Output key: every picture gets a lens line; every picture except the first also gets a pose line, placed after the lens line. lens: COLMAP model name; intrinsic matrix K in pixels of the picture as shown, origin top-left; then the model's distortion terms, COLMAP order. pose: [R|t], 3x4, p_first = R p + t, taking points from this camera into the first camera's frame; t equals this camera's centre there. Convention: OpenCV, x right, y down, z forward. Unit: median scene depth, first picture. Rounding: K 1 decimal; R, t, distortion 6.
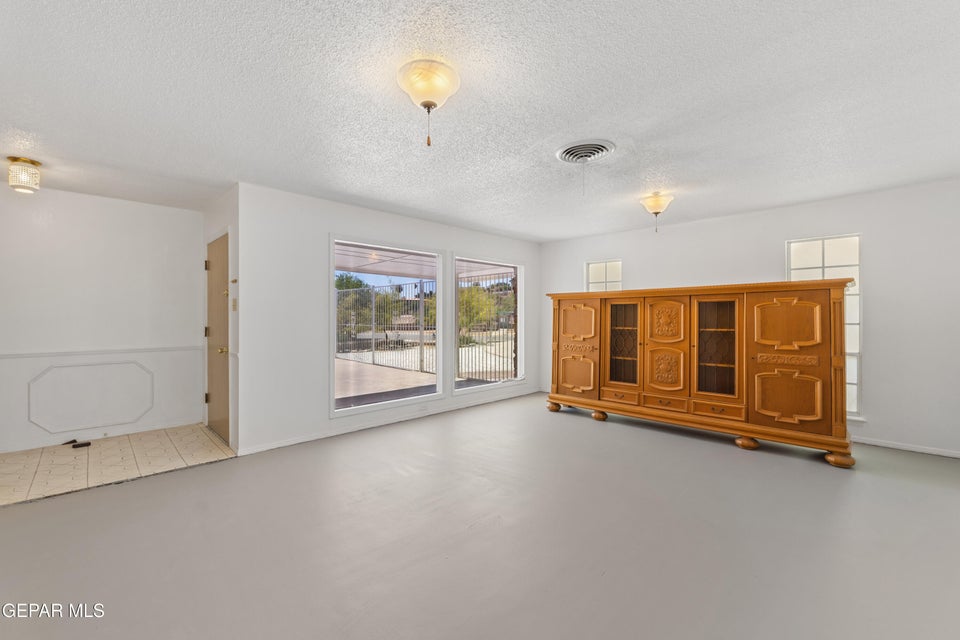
lens RADIAL K [[418.8, 0, 479.2], [0, 418.8, 317.3], [0, 0, 1]] dist [-0.009516, 0.000688]
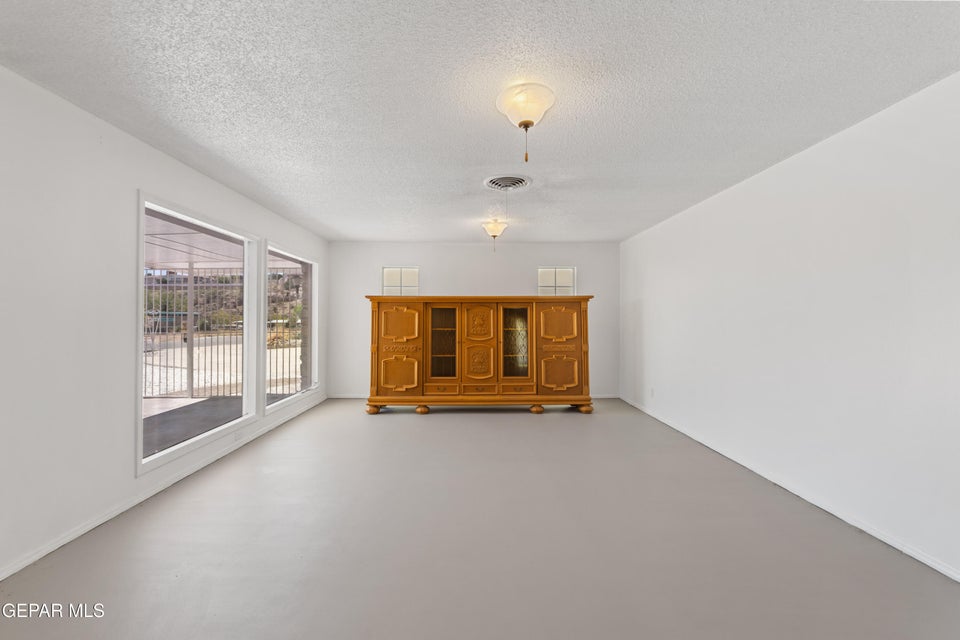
lens RADIAL K [[418.8, 0, 475.8], [0, 418.8, 318.7], [0, 0, 1]] dist [-0.009516, 0.000688]
pose [[0.673914, -0.000211, 0.738810, -0.460266], [-0.002142, 0.999995, 0.002239, -0.005542], [-0.738807, -0.003092, 0.673910, 0.175323]]
